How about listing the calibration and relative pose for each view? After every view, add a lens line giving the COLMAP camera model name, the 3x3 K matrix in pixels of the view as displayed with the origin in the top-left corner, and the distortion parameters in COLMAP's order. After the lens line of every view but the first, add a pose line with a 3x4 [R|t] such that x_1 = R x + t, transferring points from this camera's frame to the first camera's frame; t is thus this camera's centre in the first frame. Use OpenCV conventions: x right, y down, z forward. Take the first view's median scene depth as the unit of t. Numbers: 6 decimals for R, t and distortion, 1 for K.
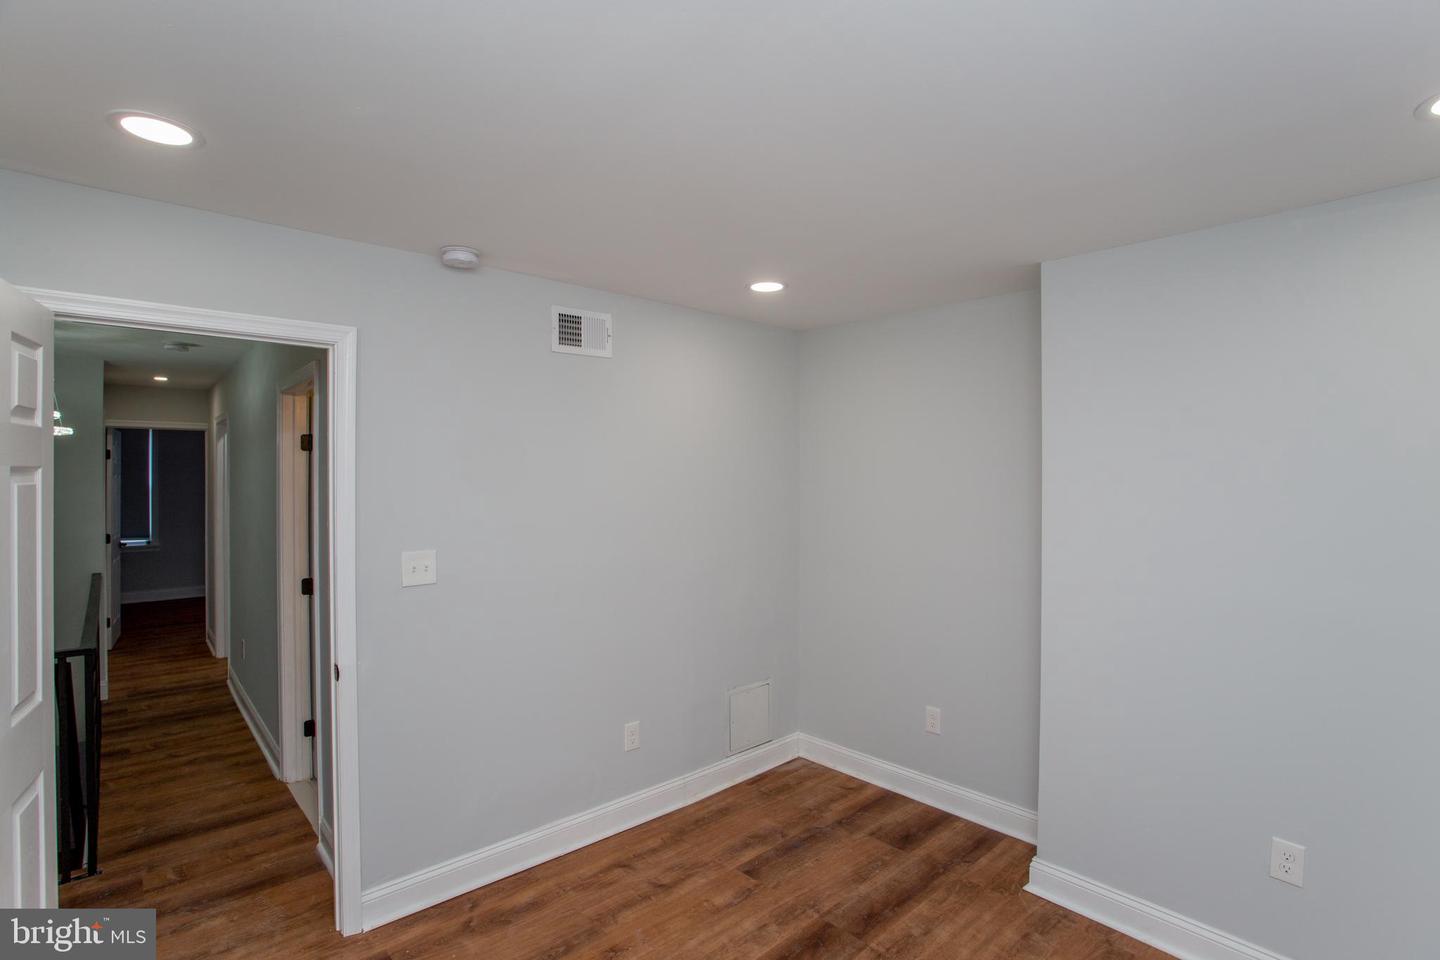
lens RADIAL K [[710.8, 0, 715.1], [0, 710.8, 477.2], [0, 0, 1]] dist [-0.060314, 0.044108]
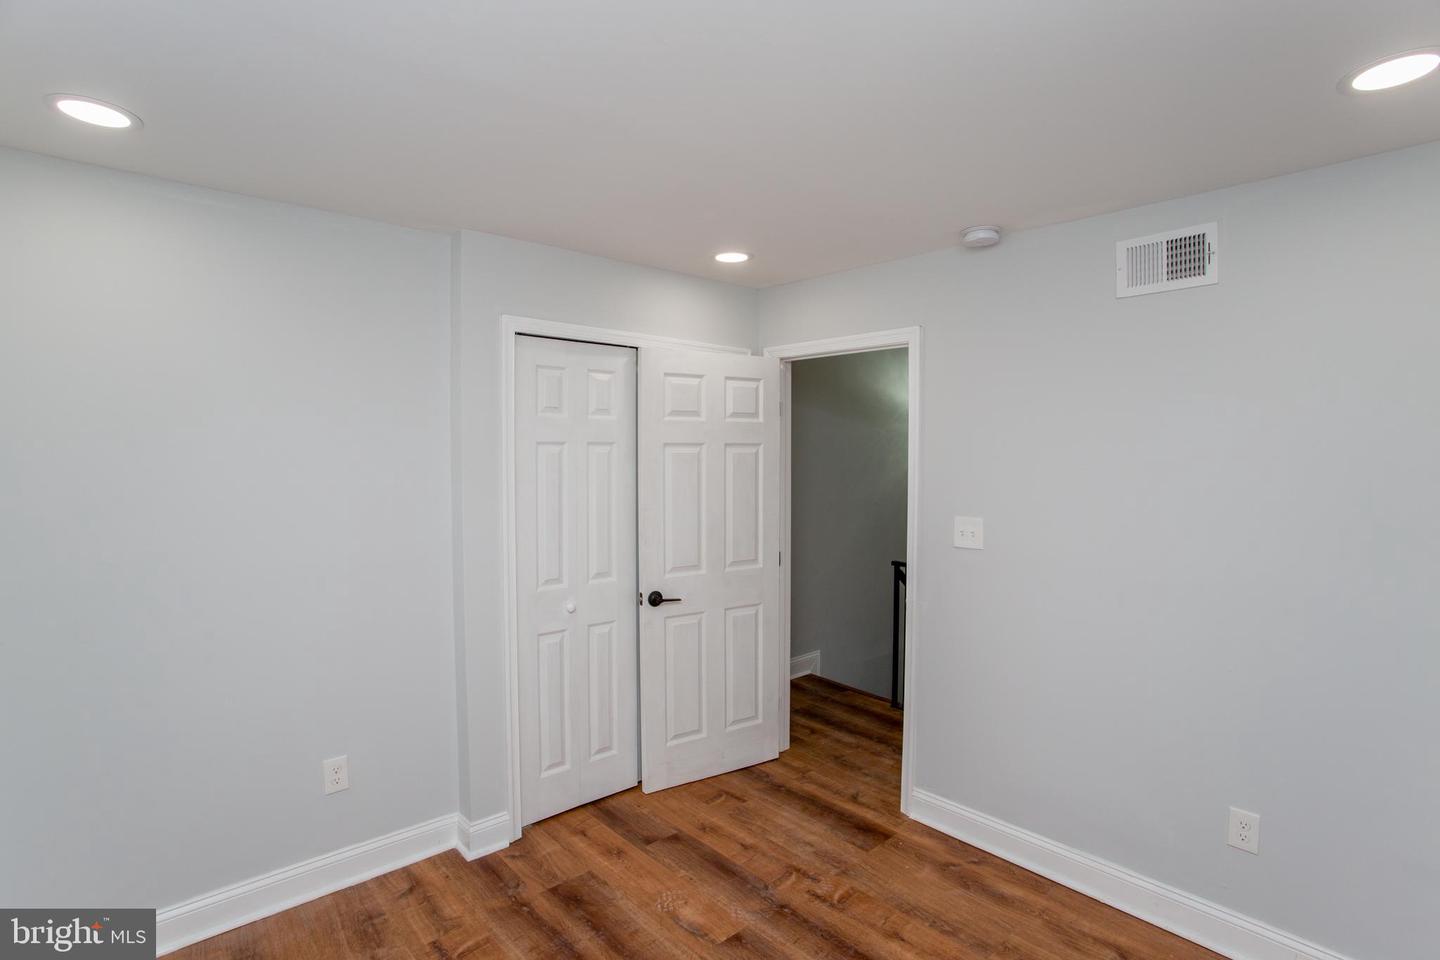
lens RADIAL K [[710.8, 0, 715.1], [0, 710.8, 477.2], [0, 0, 1]] dist [-0.060314, 0.044108]
pose [[0.013027, 0.039894, -0.999119, 0.671628], [-0.003763, 0.999199, 0.039849, 0.000281], [0.999908, 0.003241, 0.013167, 0.598531]]
